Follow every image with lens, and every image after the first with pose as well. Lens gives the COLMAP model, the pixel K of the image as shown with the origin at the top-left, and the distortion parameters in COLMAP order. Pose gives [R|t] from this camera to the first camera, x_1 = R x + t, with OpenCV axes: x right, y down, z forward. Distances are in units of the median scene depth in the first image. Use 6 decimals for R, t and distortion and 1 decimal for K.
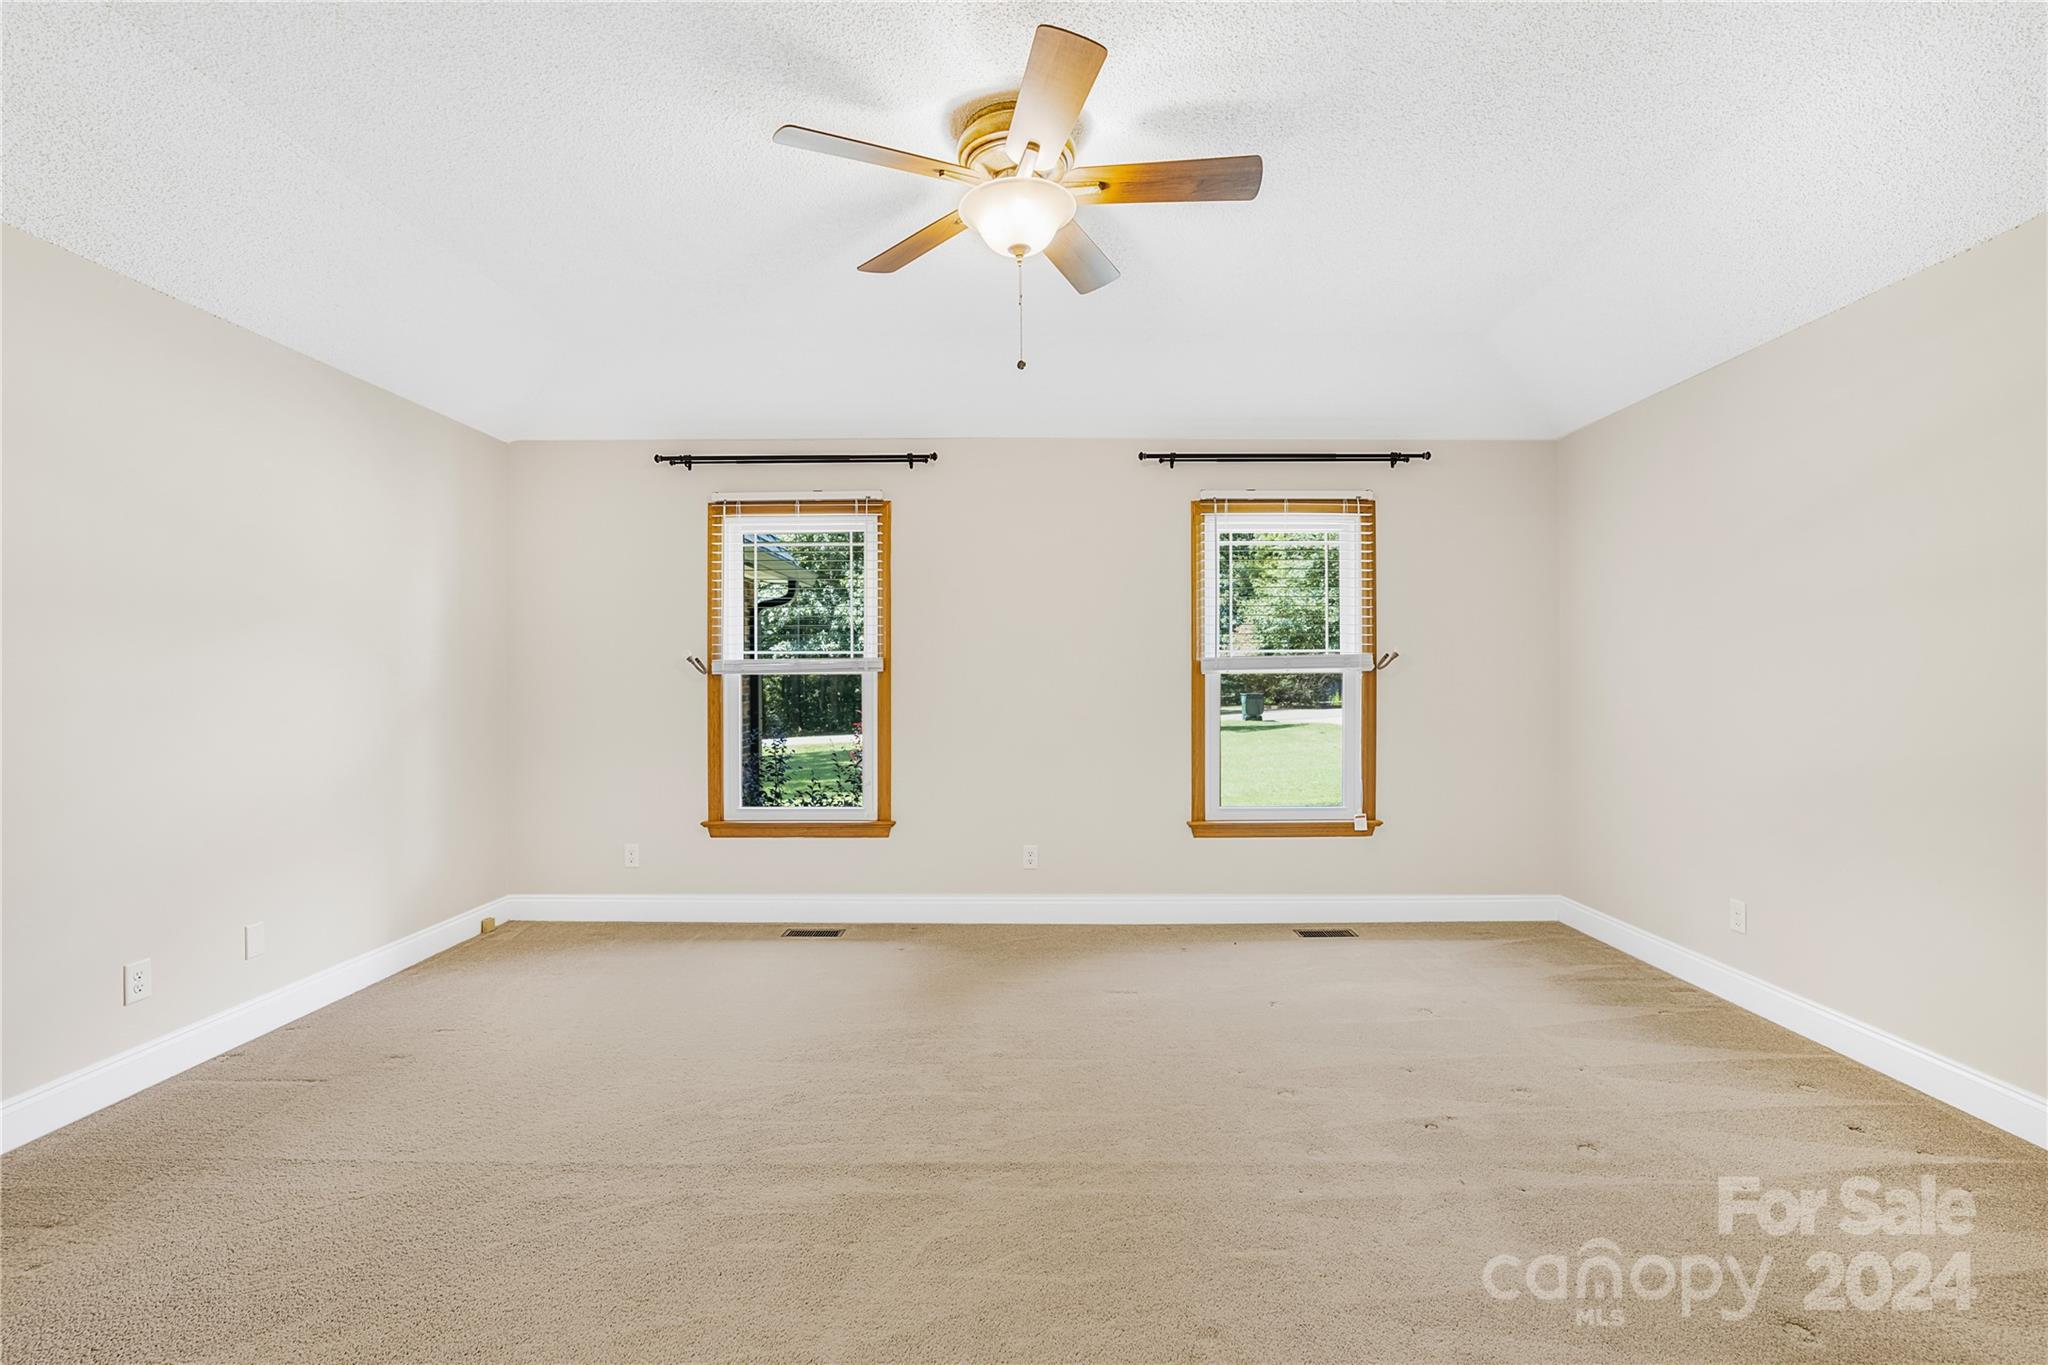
lens RADIAL K [[889.0, 0, 1024.0], [0, 889.0, 682.5], [0, 0, 1]] dist [-0.053330, 0.023367]
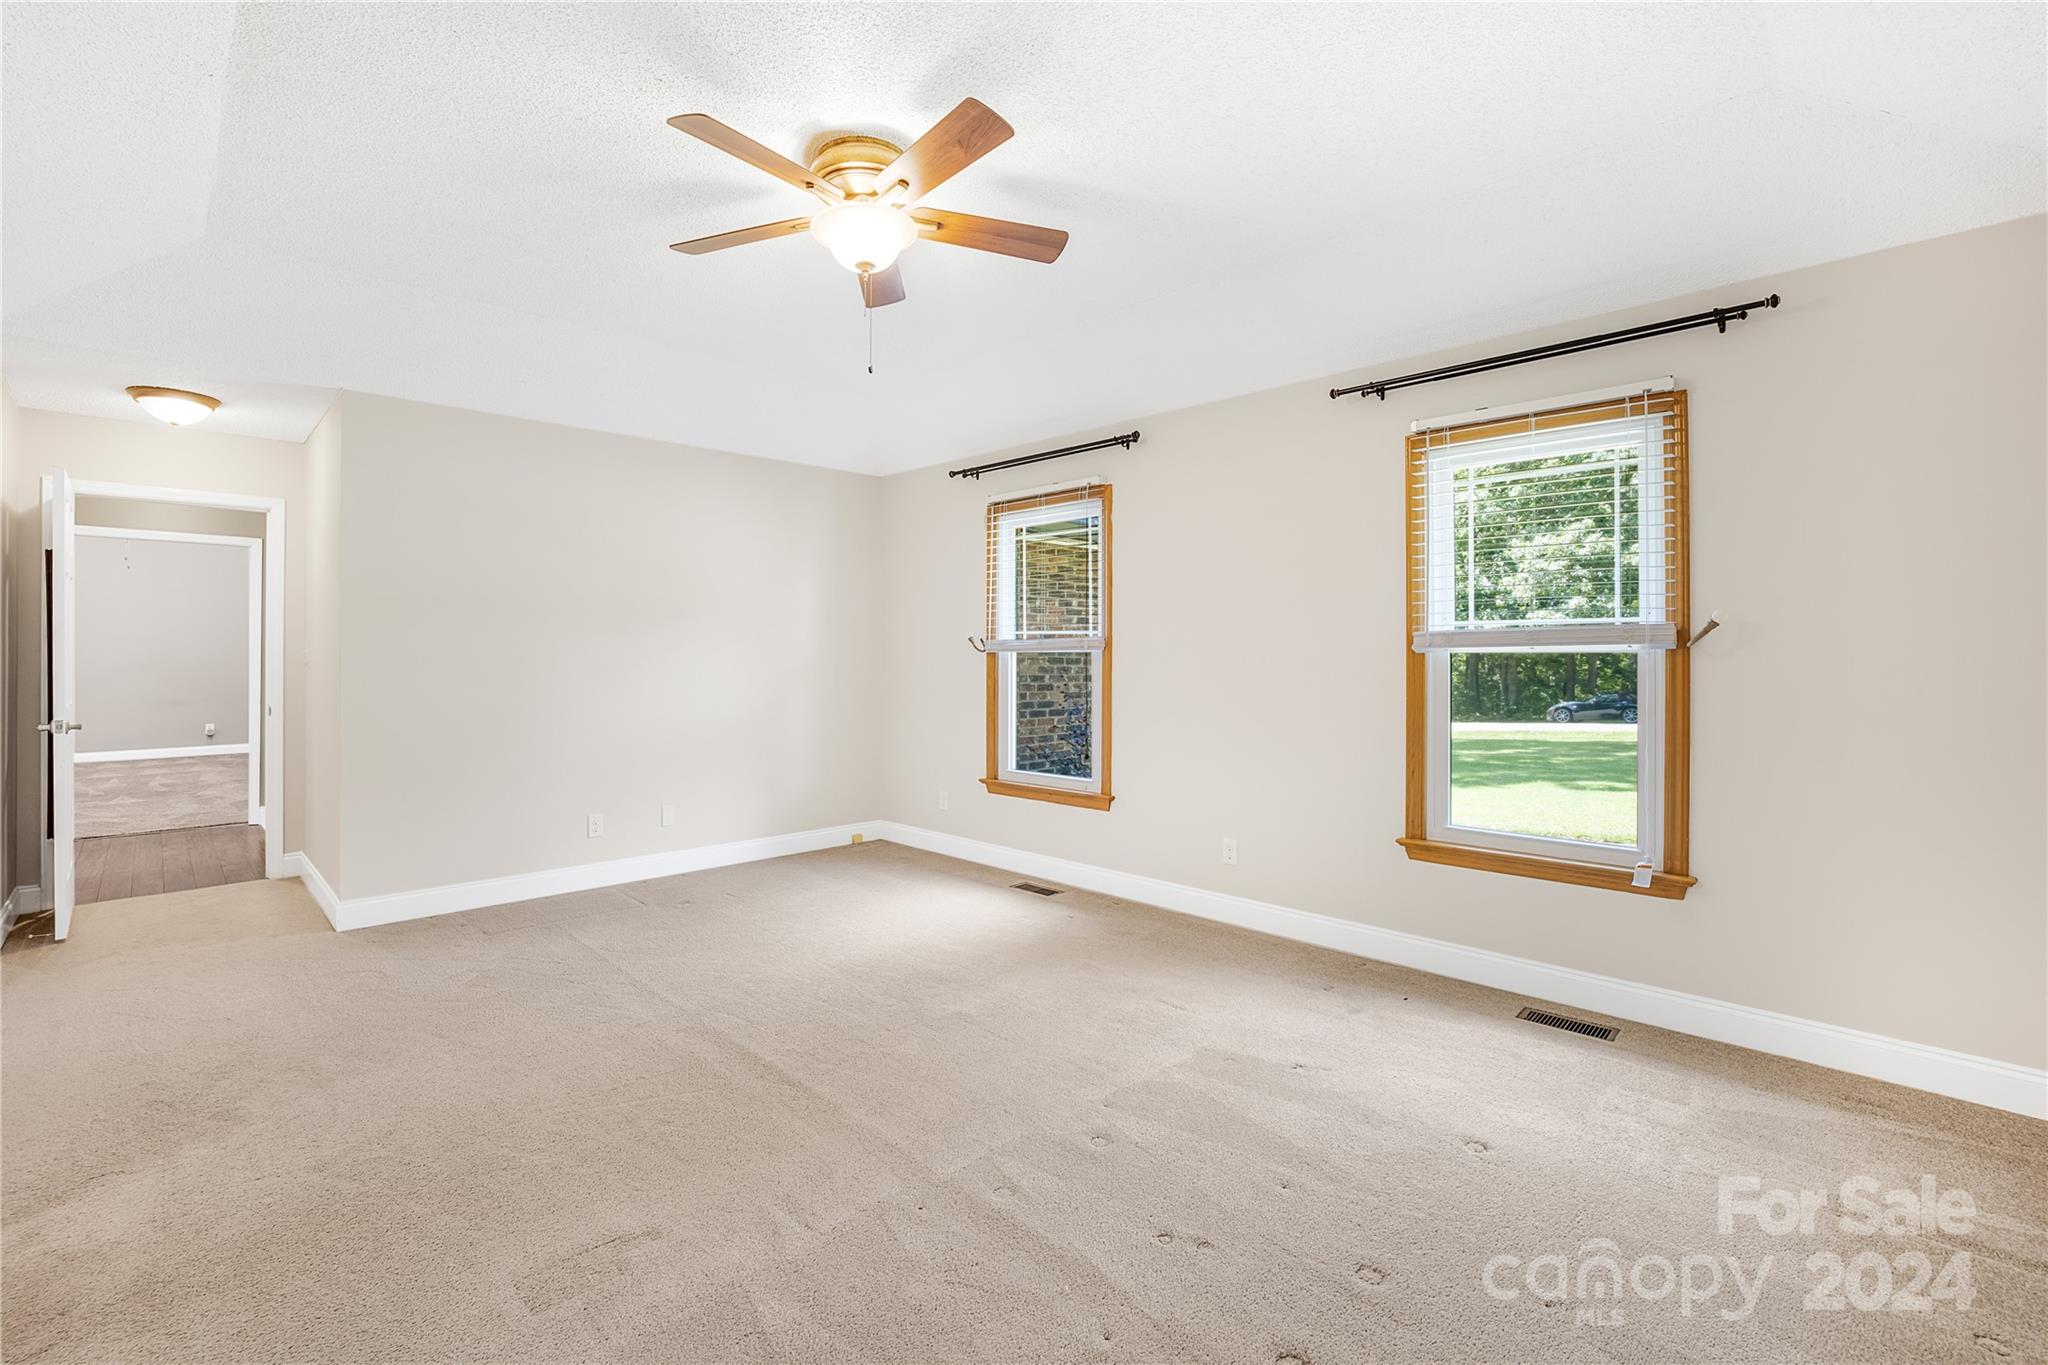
lens RADIAL K [[891.5, 0, 1025.9], [0, 891.5, 646.8], [0, 0, 1]] dist [-0.056907, 0.022689]
pose [[0.715233, -0.003471, -0.698878, 0.501015], [-0.009595, 0.999845, -0.014785, 0.000412], [0.698821, 0.017280, 0.715088, 0.194826]]
